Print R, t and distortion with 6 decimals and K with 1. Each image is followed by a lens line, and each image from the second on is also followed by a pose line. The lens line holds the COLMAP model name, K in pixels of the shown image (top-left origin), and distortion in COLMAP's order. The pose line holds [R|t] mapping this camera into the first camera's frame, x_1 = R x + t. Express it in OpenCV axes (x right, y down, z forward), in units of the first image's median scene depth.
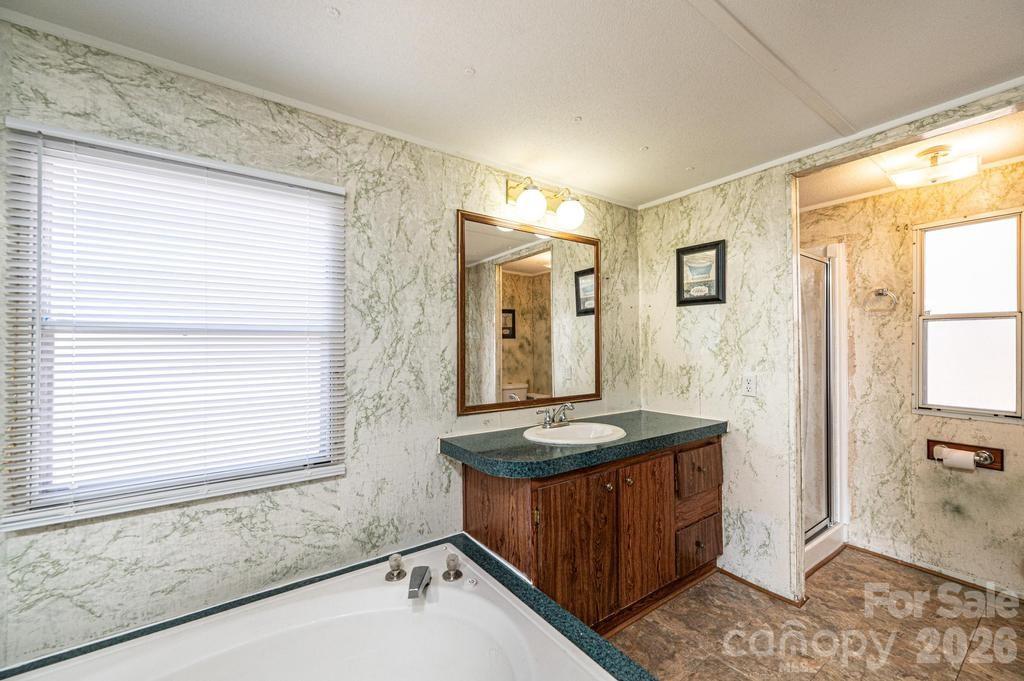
lens RADIAL K [[408.3, 0, 512.0], [0, 408.3, 340.5], [0, 0, 1]] dist [-0.000662, -0.000296]
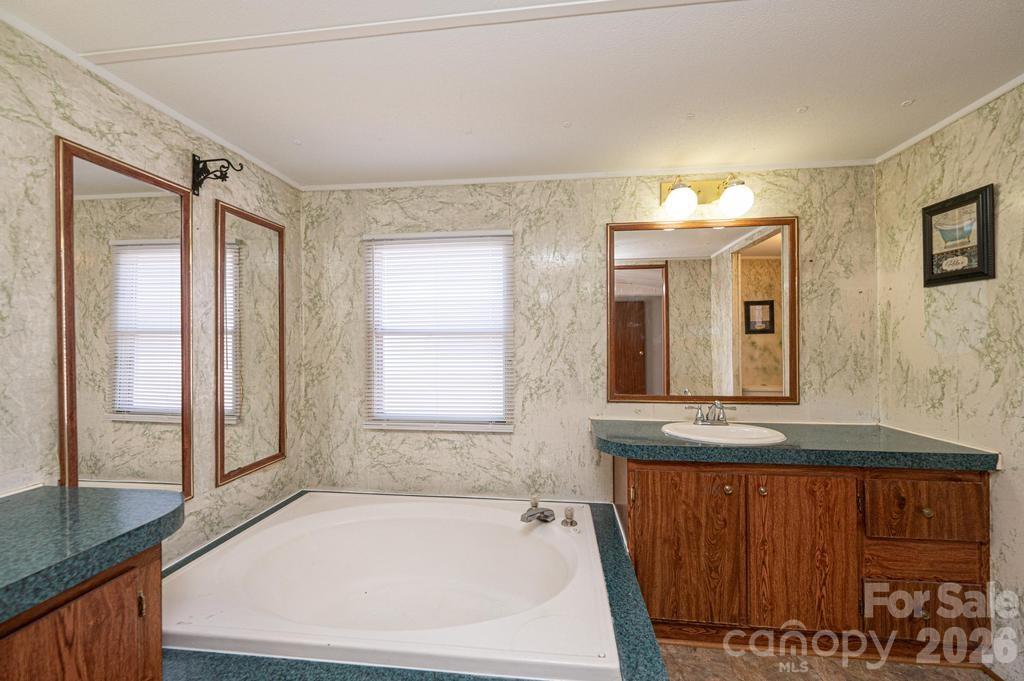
lens RADIAL K [[408.3, 0, 512.0], [0, 408.3, 340.5], [0, 0, 1]] dist [-0.000662, -0.000296]
pose [[0.739660, -0.002529, -0.672976, 0.452671], [0.009107, 0.999939, 0.006252, -0.000218], [0.672919, -0.010753, 0.739638, -0.038905]]
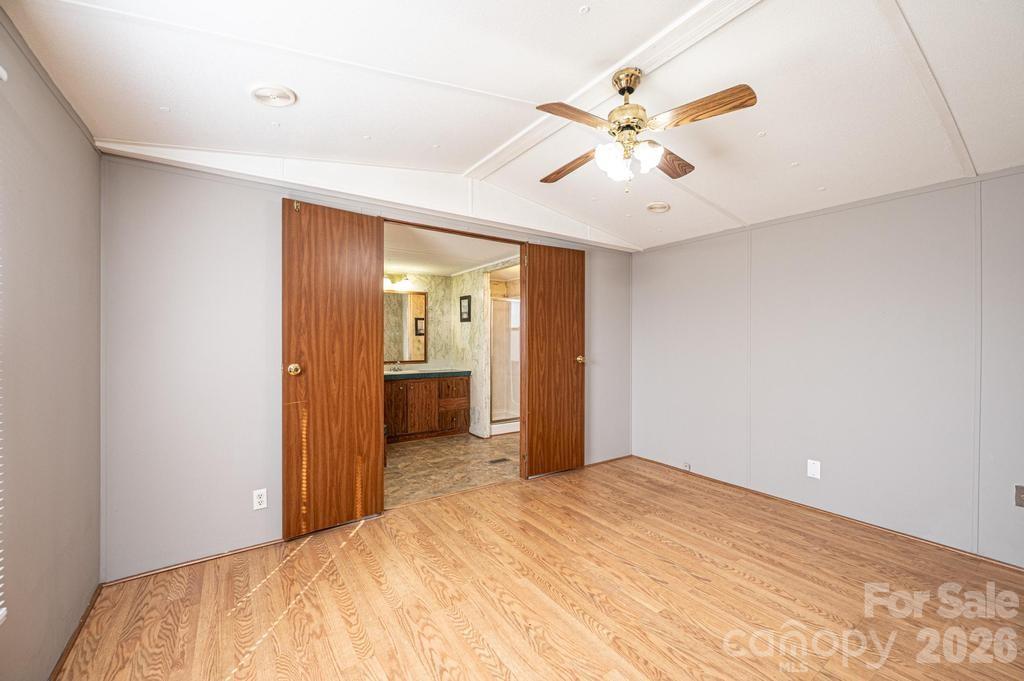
lens RADIAL K [[413.9, 0, 512.0], [0, 413.9, 340.5], [0, 0, 1]] dist [0.030555, -0.000005]
pose [[0.999796, 0.001339, -0.020160, 0.957148], [-0.001139, 0.999950, 0.009938, -0.004995], [0.020173, -0.009913, 0.999747, -1.683571]]
